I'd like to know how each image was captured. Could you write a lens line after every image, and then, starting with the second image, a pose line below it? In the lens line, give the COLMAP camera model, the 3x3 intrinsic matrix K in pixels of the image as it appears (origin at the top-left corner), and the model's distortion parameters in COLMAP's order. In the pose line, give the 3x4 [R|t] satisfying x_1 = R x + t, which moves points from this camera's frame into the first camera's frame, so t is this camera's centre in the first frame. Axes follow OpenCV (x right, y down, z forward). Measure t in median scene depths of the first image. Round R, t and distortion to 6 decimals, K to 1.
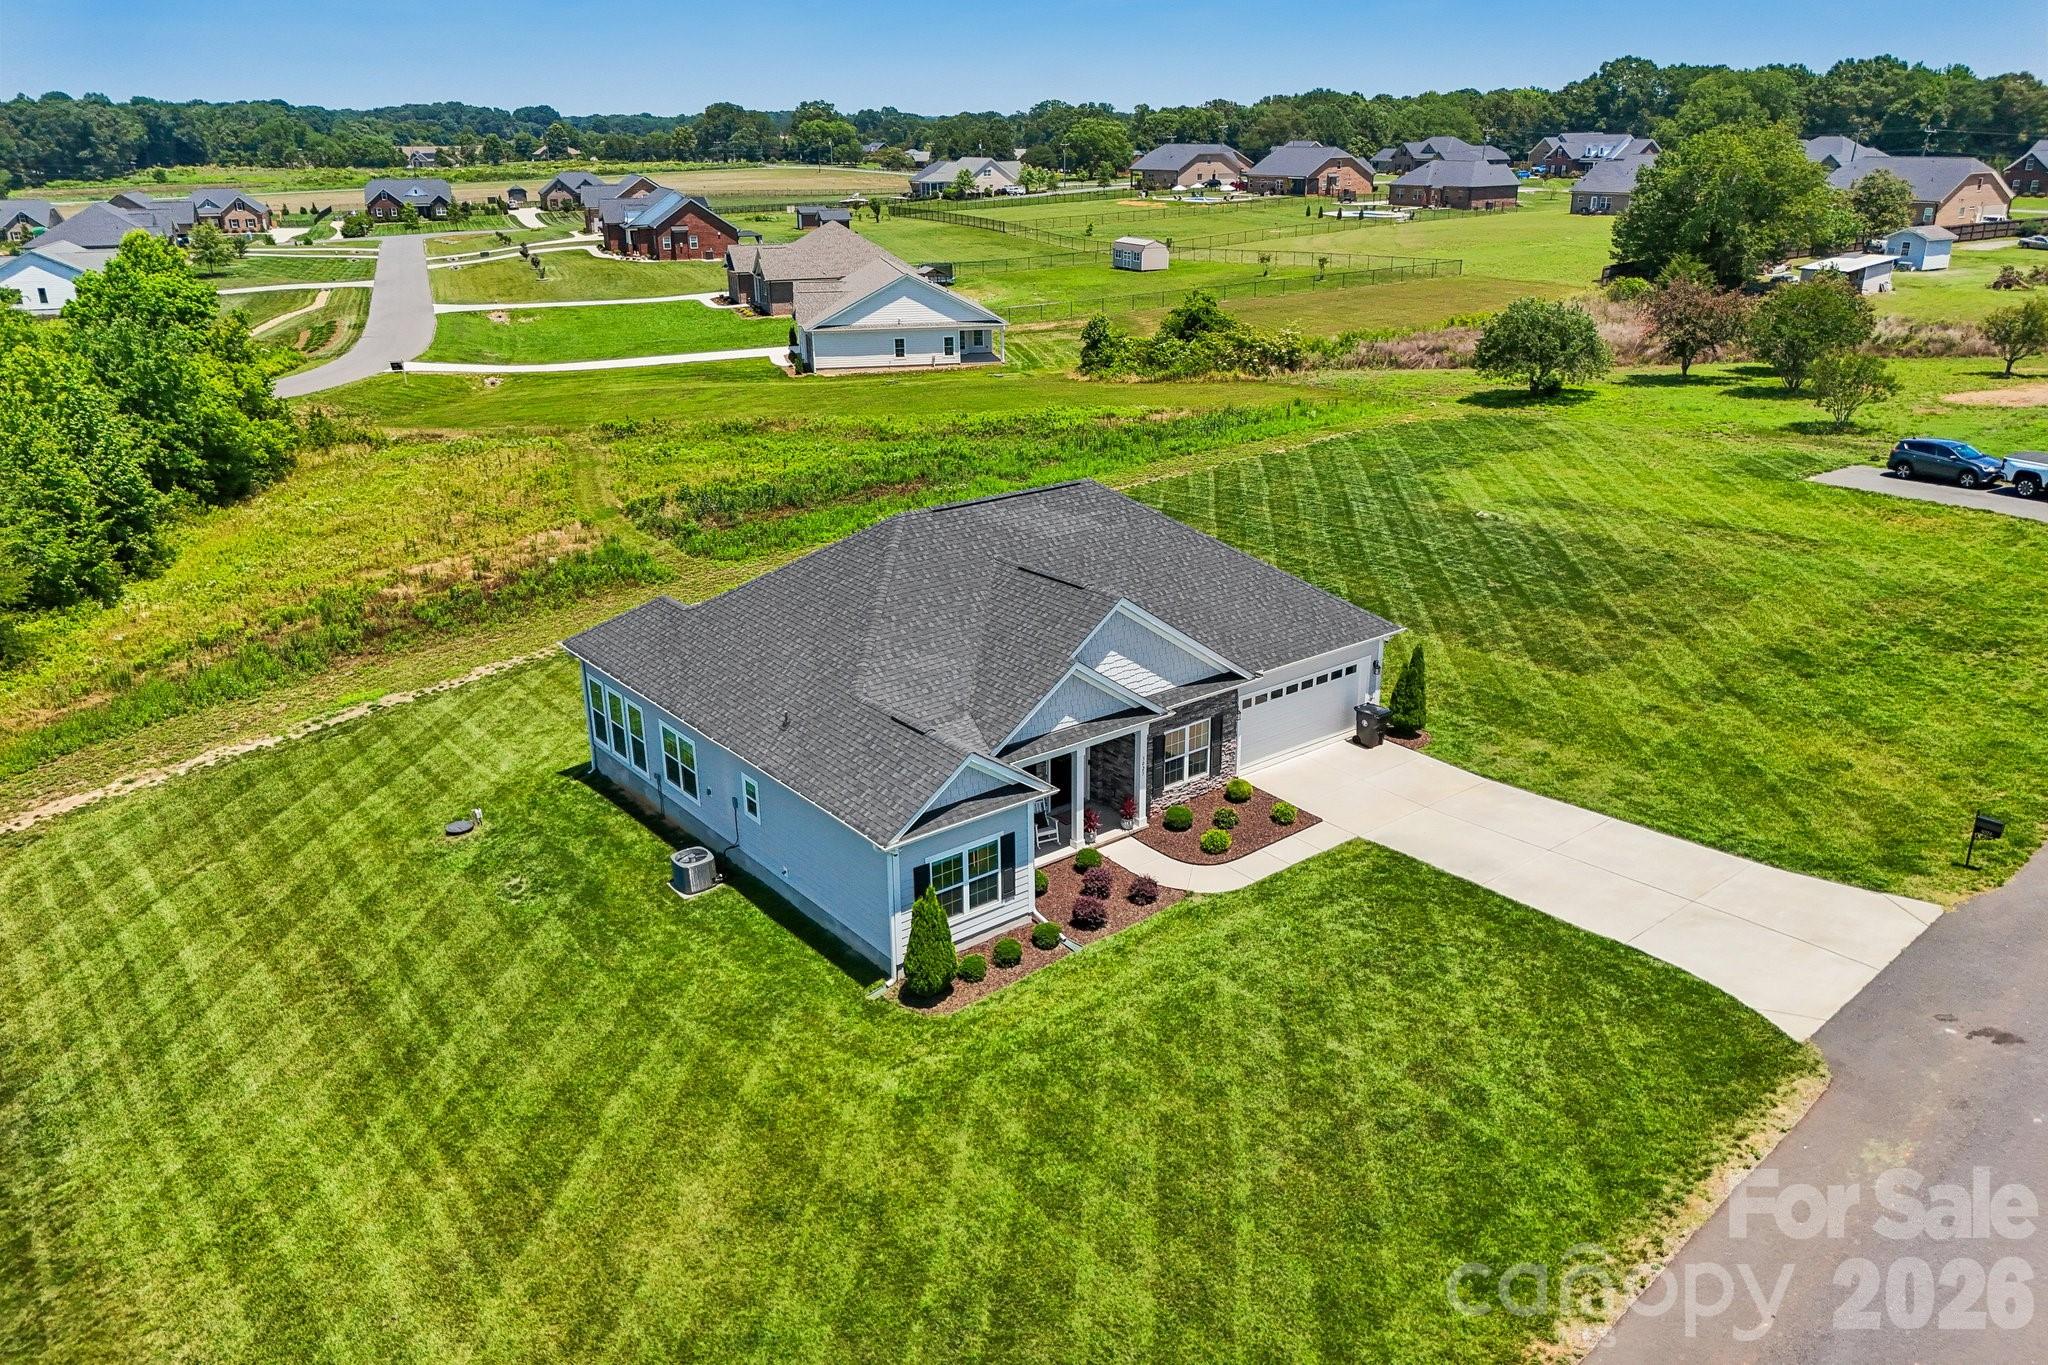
lens RADIAL K [[1524.2, 0, 1030.3], [0, 1524.2, 649.2], [0, 0, 1]] dist [0.094524, -0.121012]
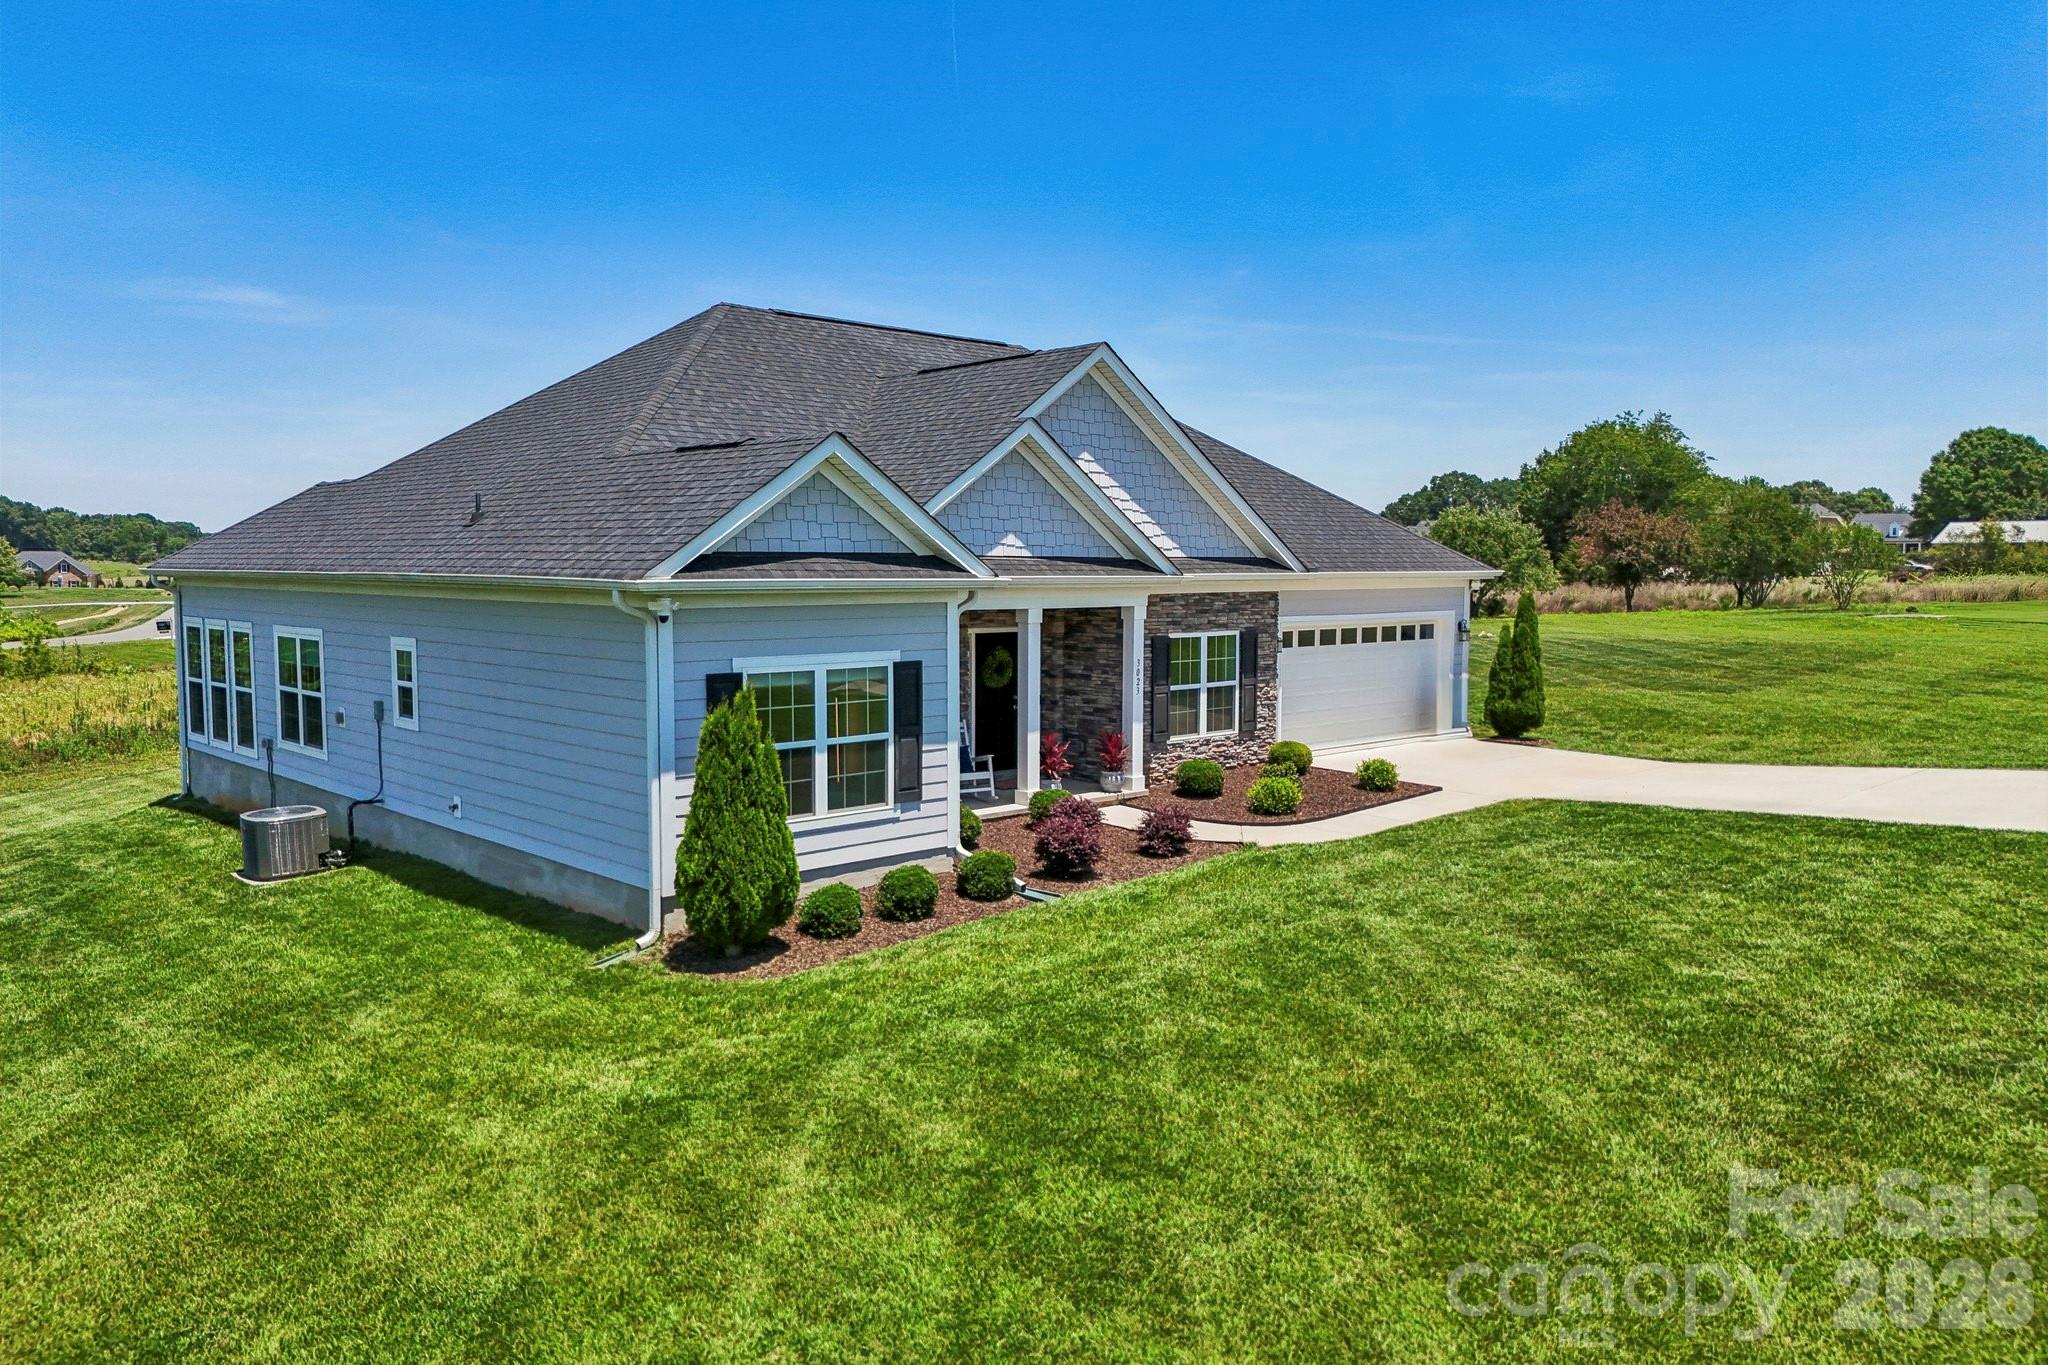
lens RADIAL K [[1524.2, 0, 1030.3], [0, 1524.2, 649.2], [0, 0, 1]] dist [0.094524, -0.121012]
pose [[0.996353, 0.000992, 0.085325, -0.017085], [0.021562, 0.964557, -0.262992, 0.245609], [-0.082562, 0.263872, 0.961018, 0.512377]]
